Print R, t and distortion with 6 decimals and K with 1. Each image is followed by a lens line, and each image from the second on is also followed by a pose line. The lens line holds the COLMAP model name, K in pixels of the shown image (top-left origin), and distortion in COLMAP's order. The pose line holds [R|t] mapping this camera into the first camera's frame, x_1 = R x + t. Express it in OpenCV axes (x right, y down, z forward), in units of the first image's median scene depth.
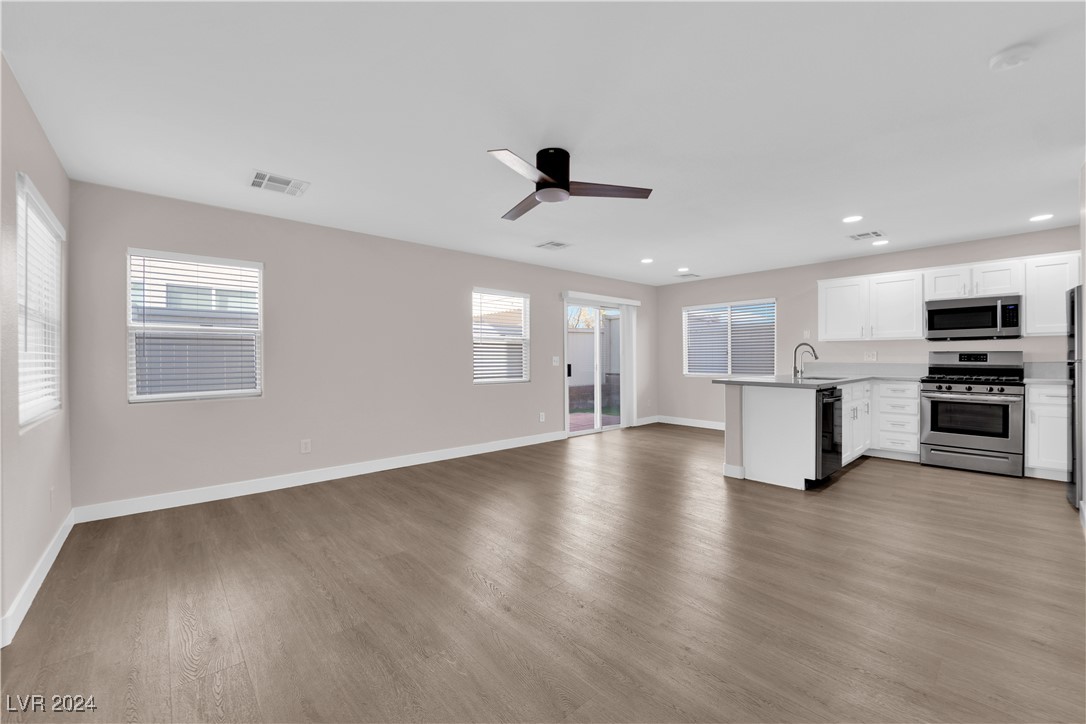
lens RADIAL K [[435.6, 0, 542.2], [0, 435.6, 359.0], [0, 0, 1]] dist [-0.002923, -0.008034]
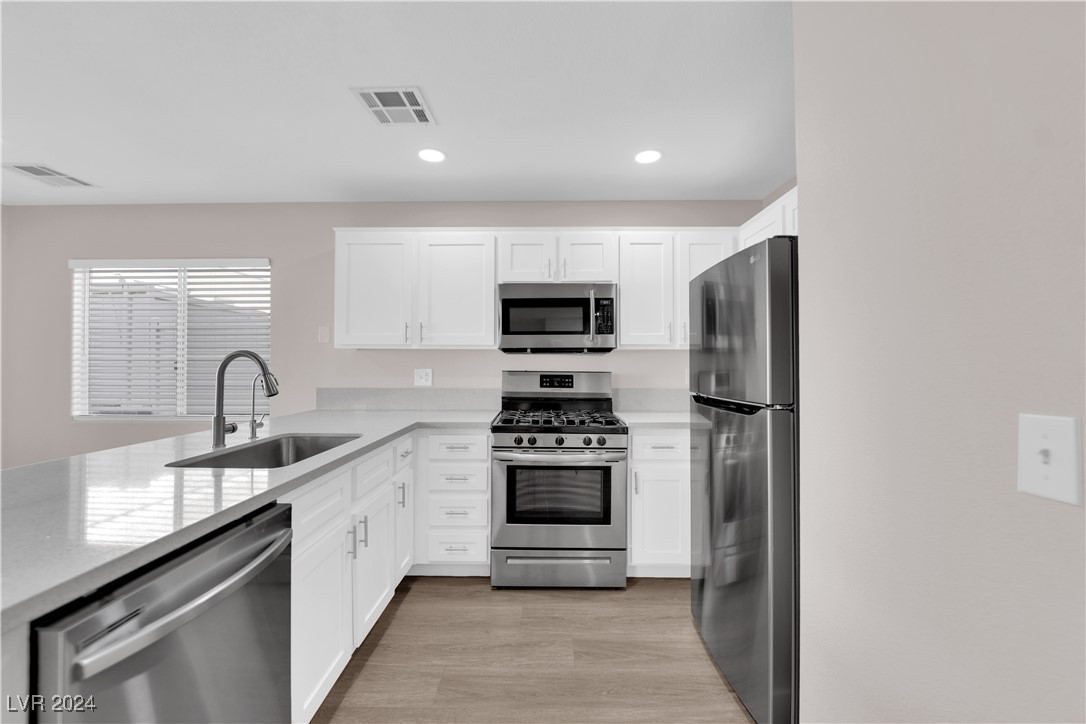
lens RADIAL K [[435.6, 0, 542.2], [0, 435.6, 359.0], [0, 0, 1]] dist [-0.002923, -0.008034]
pose [[0.670476, 0.014382, 0.741791, 0.535550], [-0.002307, 0.999848, -0.017300, -0.025727], [-0.741927, 0.009888, 0.670408, 0.614026]]
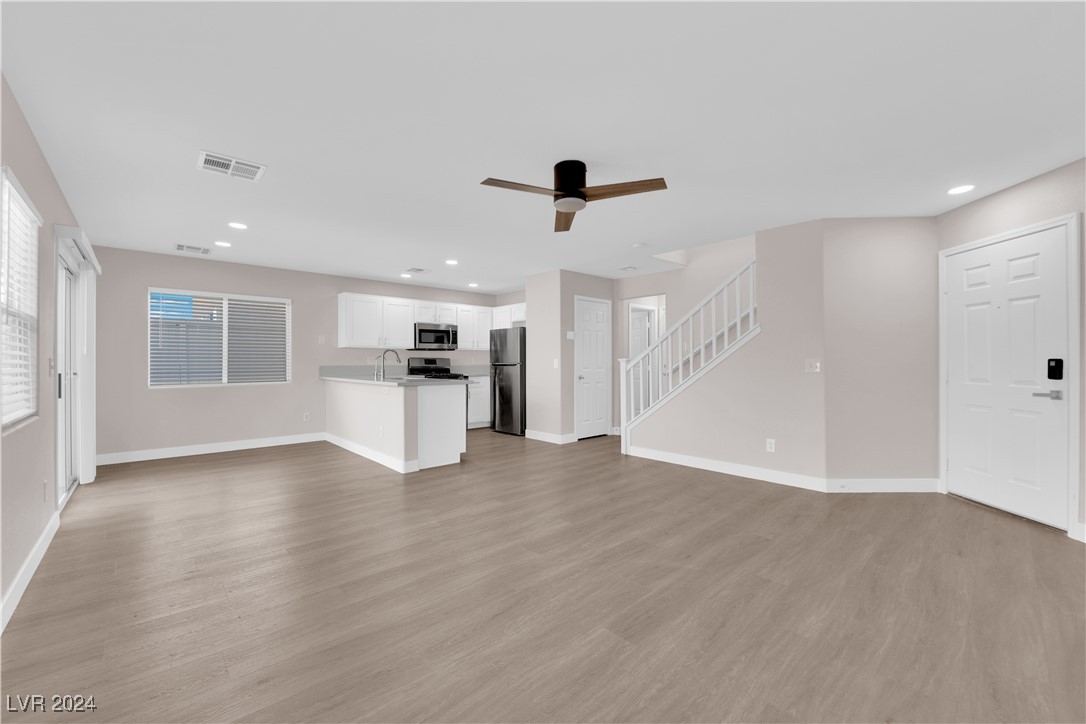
lens RADIAL K [[435.6, 0, 542.2], [0, 435.6, 359.0], [0, 0, 1]] dist [-0.002923, -0.008034]
pose [[-0.022178, 0.009559, 0.999708, -0.611350], [0.002950, 0.999951, -0.009496, 0.002741], [-0.999750, 0.002738, -0.022205, 0.658898]]
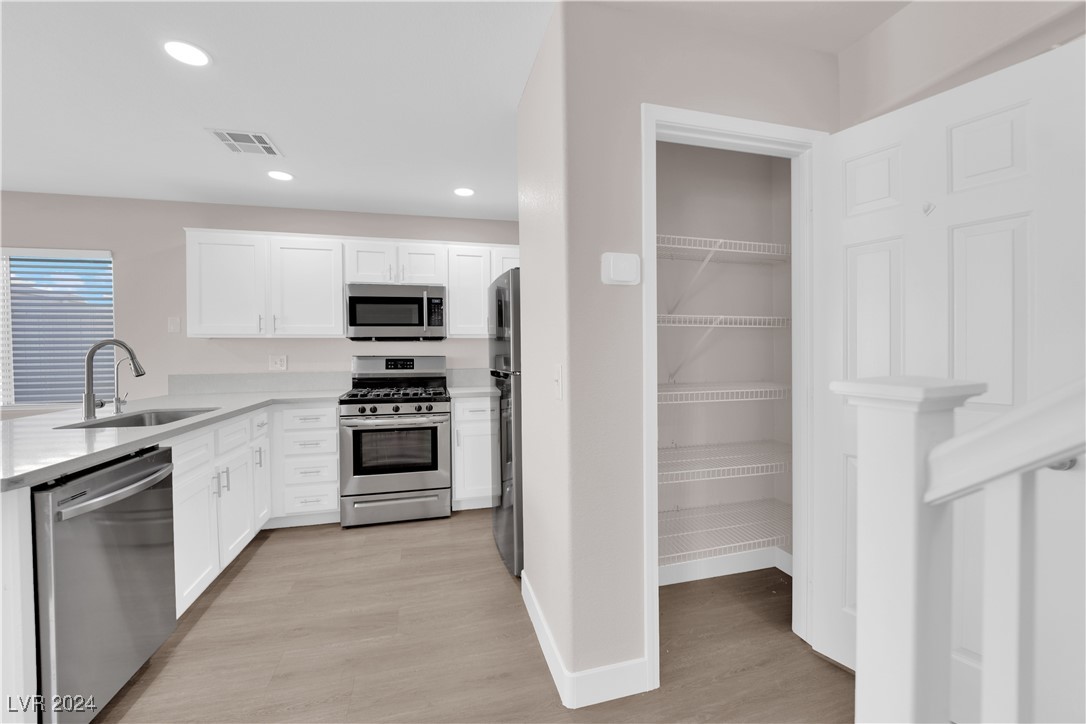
lens RADIAL K [[435.6, 0, 542.2], [0, 435.6, 359.0], [0, 0, 1]] dist [-0.002923, -0.008034]
pose [[0.449561, -0.013627, 0.893146, 0.435806], [0.009005, 0.999902, 0.010724, -0.019042], [-0.893204, 0.003221, 0.449640, 0.439200]]
